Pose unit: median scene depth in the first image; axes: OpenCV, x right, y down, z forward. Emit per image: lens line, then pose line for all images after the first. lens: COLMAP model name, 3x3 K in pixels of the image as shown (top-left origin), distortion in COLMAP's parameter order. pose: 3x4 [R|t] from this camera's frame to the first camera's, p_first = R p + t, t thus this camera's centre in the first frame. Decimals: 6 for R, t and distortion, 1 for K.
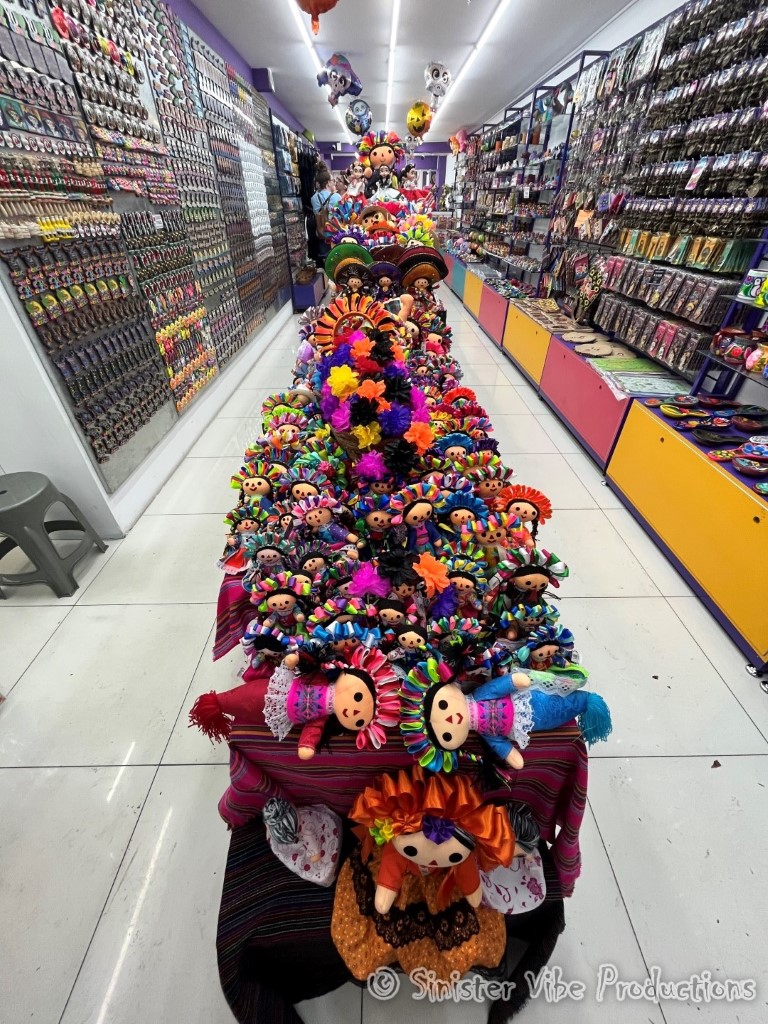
lens RADIAL K [[415.1, 0, 385.1], [0, 415.1, 517.3], [0, 0, 1]] dist [-0.018027, 0.000485]
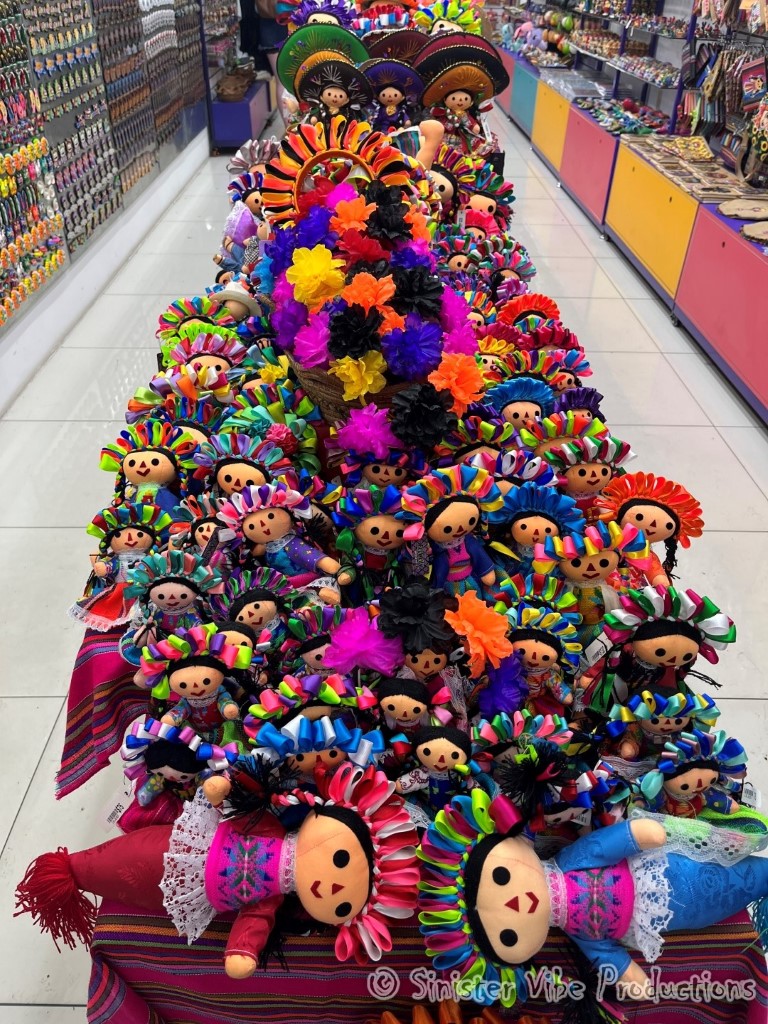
lens RADIAL K [[793.4, 0, 382.1], [0, 793.4, 520.4], [0, 0, 1]] dist [0.041366, -0.091792]
pose [[0.999808, 0.017776, 0.008290, -0.019854], [-0.017488, 0.999282, -0.033600, 0.023740], [-0.008882, 0.033449, 0.999401, -0.023721]]
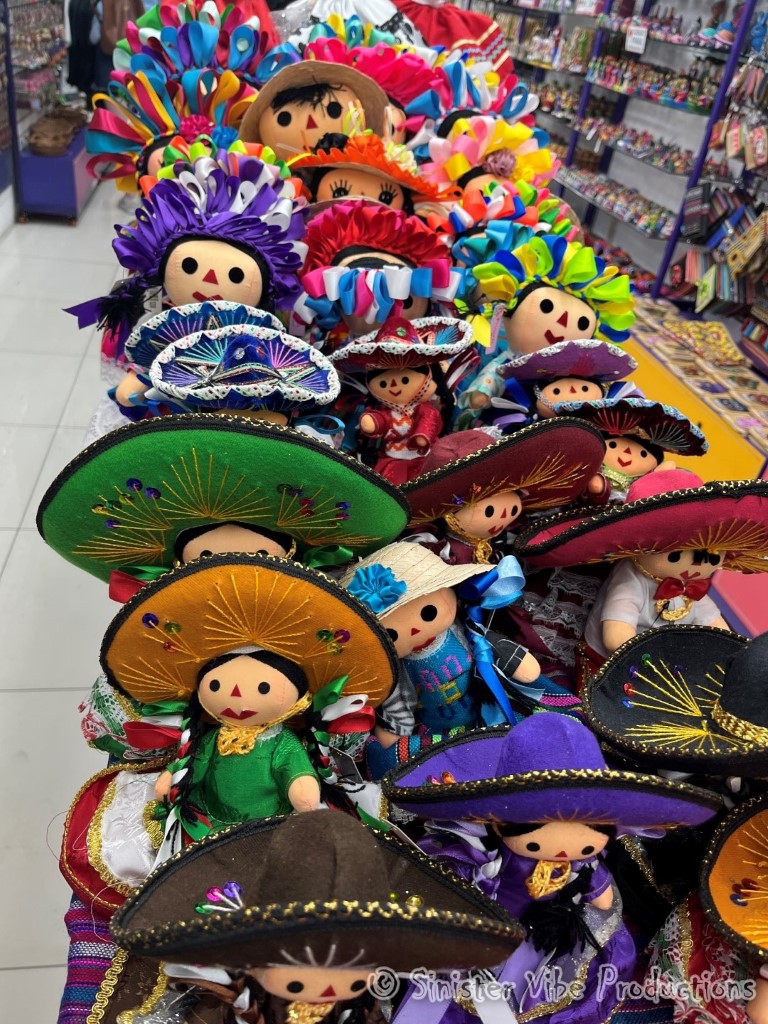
lens RADIAL K [[793.4, 0, 383.7], [0, 793.4, 513.4], [0, 0, 1]] dist [0.041366, -0.091792]
pose [[0.977024, 0.045944, 0.208116, -0.181241], [-0.031653, 0.996939, -0.071487, -1.161475], [-0.210764, 0.063257, 0.975488, 1.408148]]
